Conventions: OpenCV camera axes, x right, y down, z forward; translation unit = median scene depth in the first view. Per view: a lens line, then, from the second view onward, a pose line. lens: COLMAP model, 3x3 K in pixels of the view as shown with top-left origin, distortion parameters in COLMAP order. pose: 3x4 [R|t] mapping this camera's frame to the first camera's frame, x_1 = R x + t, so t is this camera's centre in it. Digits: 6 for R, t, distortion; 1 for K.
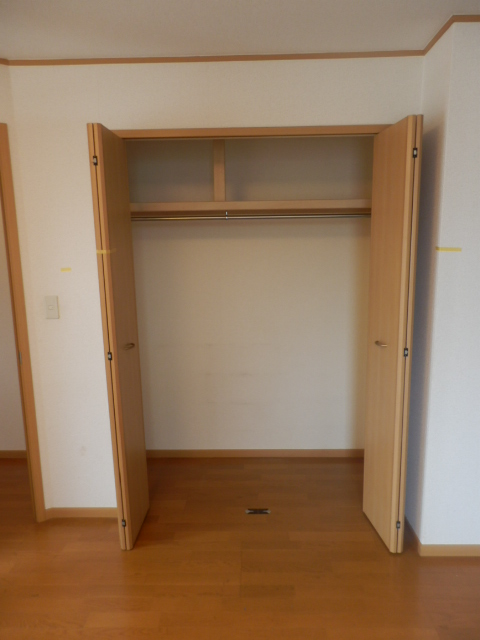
lens RADIAL K [[449.4, 0, 240.0], [0, 449.4, 320.0], [0, 0, 1]] dist [0.004897, 0.004876]
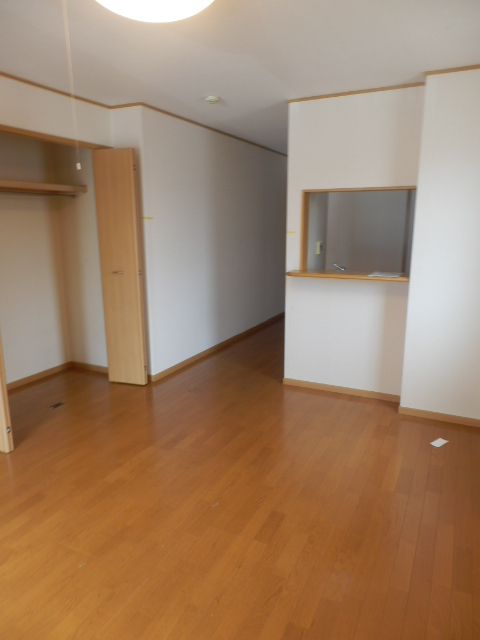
lens RADIAL K [[449.4, 0, 240.0], [0, 449.4, 320.0], [0, 0, 1]] dist [0.004897, 0.004876]
pose [[0.399089, -0.171699, 0.900693, -0.992689], [0.148434, 0.981452, 0.121325, 0.083898], [-0.904818, 0.085274, 0.417172, -0.125093]]
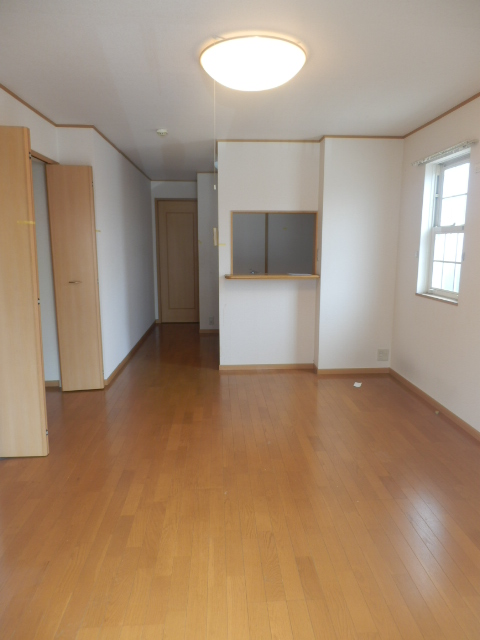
lens RADIAL K [[449.4, 0, 240.0], [0, 449.4, 320.0], [0, 0, 1]] dist [0.004897, 0.004876]
pose [[-0.097453, -0.142051, 0.985050, -1.407346], [0.171101, 0.972634, 0.157188, 0.027958], [-0.980422, 0.183861, -0.070481, 0.454582]]
